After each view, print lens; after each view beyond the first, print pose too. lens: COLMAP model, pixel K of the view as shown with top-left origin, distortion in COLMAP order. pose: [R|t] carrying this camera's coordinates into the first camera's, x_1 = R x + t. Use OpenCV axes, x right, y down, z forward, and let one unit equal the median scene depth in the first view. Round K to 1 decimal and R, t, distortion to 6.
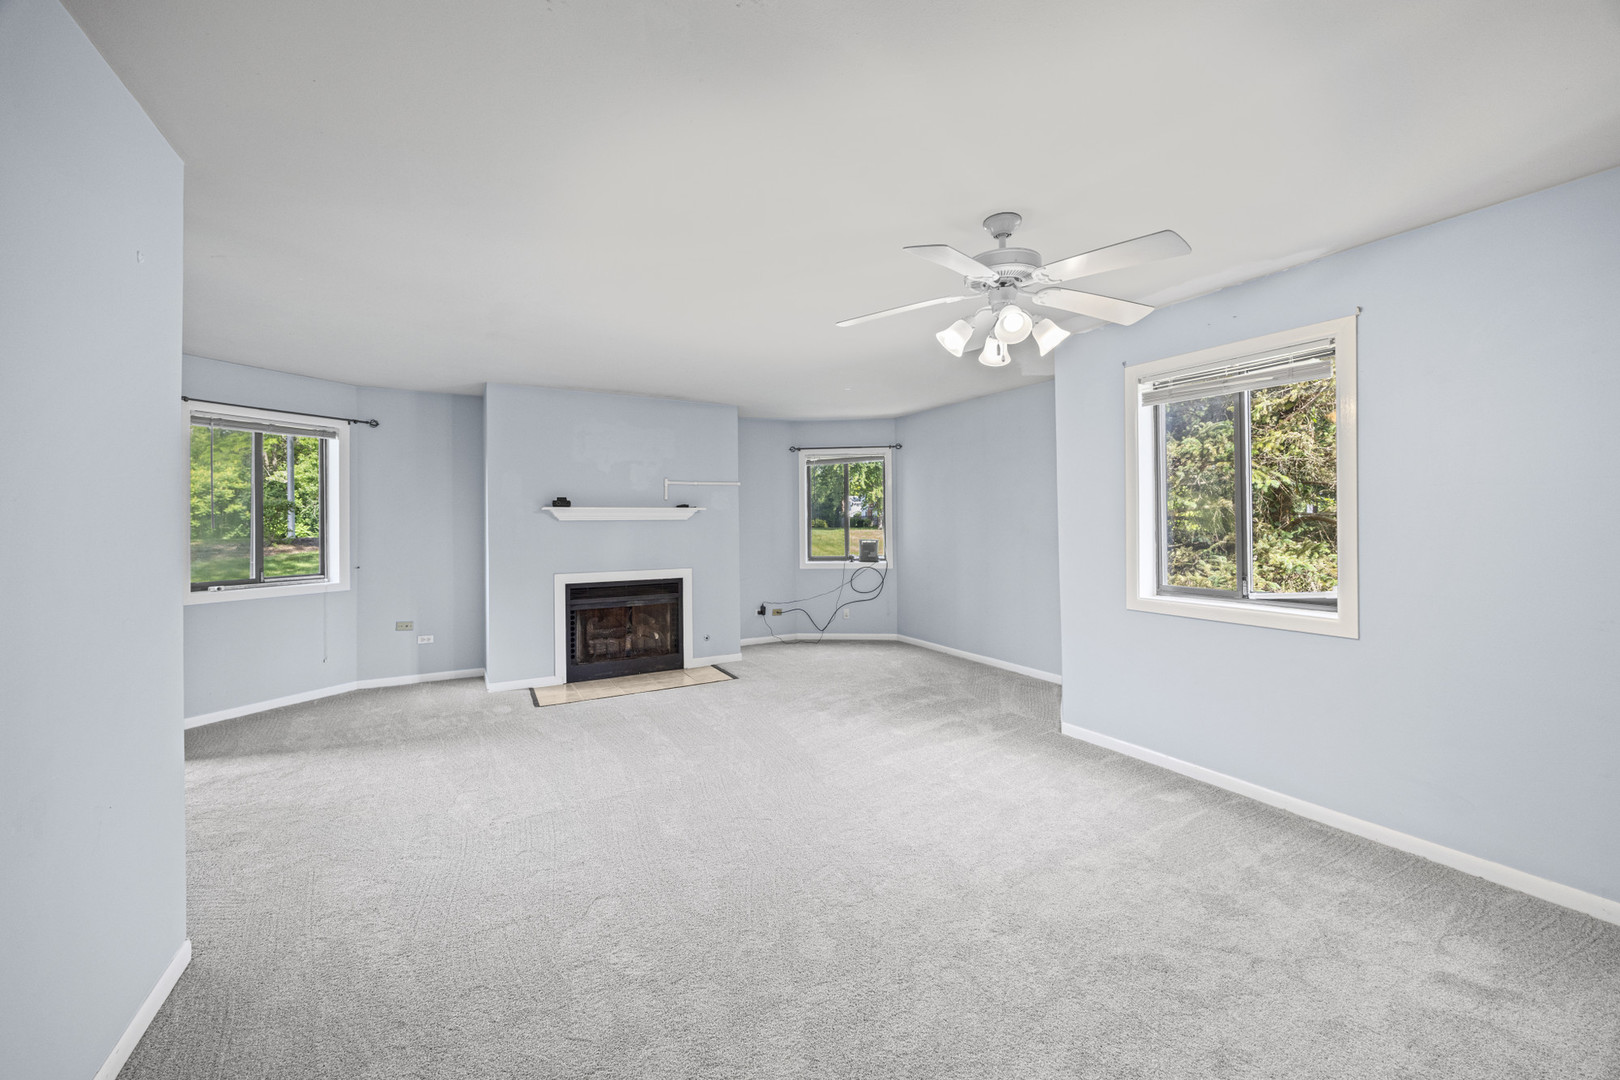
lens RADIAL K [[627.6, 0, 813.4], [0, 627.6, 531.2], [0, 0, 1]] dist [-0.002067, 0.000557]
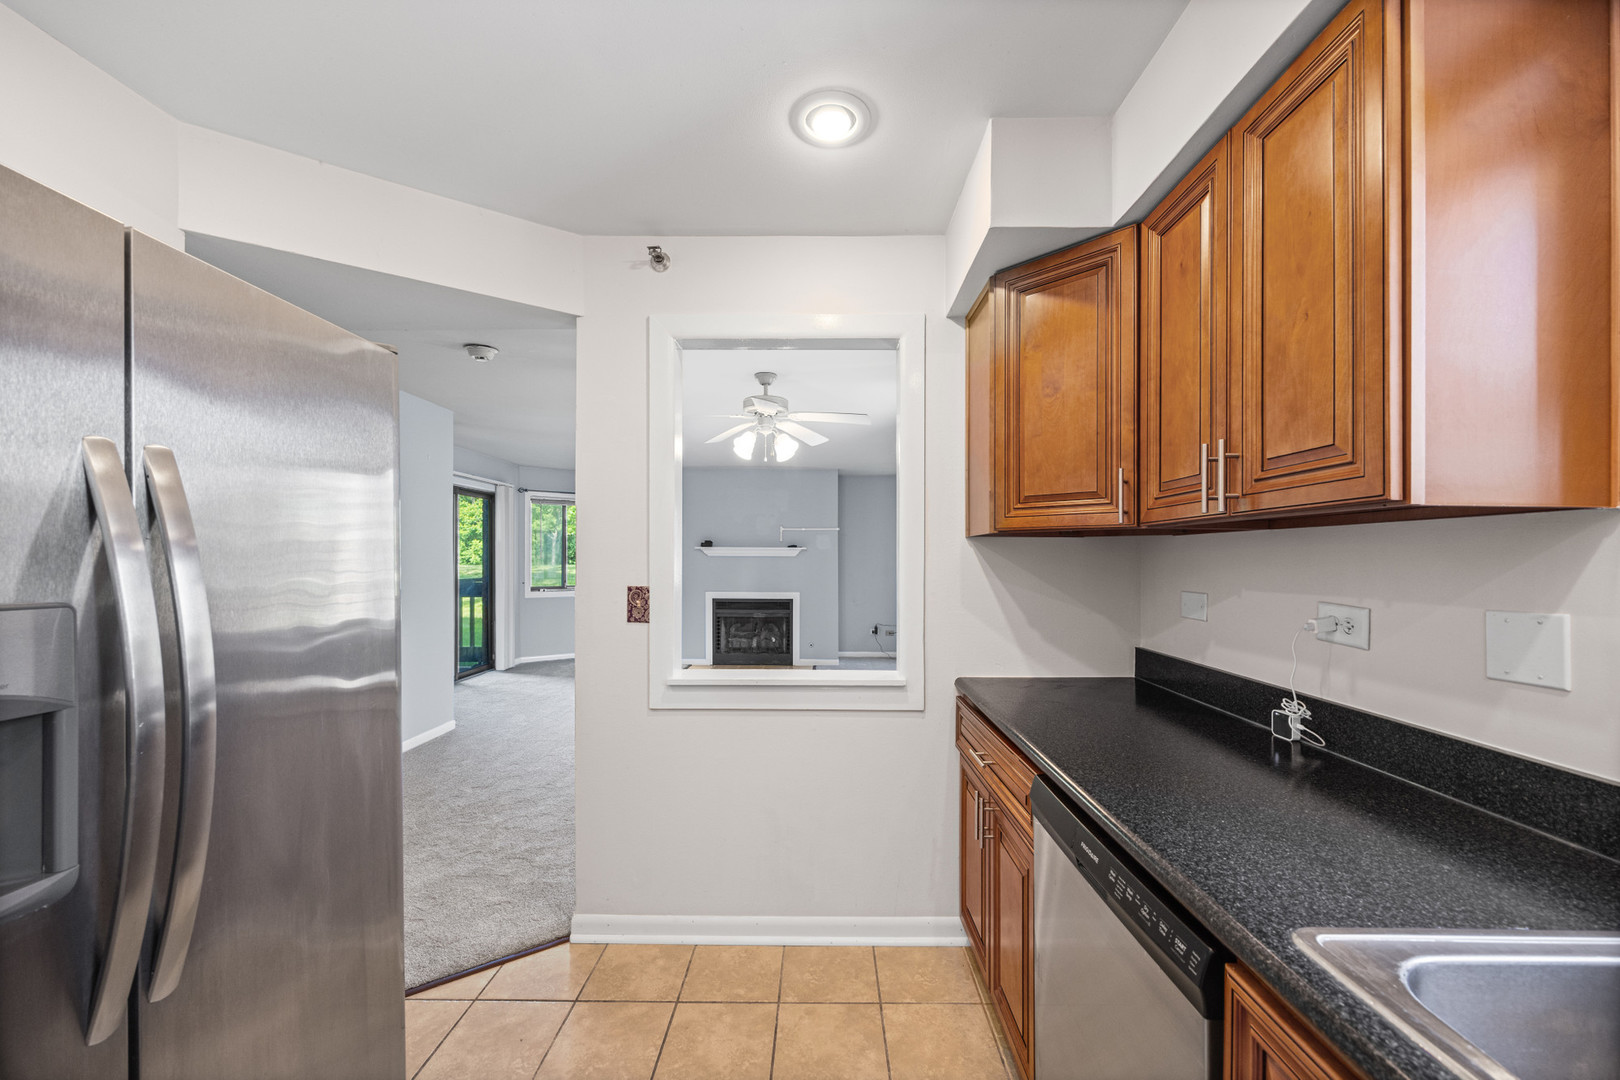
lens RADIAL K [[627.6, 0, 806.1], [0, 627.6, 553.5], [0, 0, 1]] dist [-0.002067, 0.000557]
pose [[0.856496, 0.008337, -0.516087, 0.534392], [-0.019173, 0.999693, -0.015670, -0.003260], [0.515798, 0.023316, 0.856393, -0.159124]]
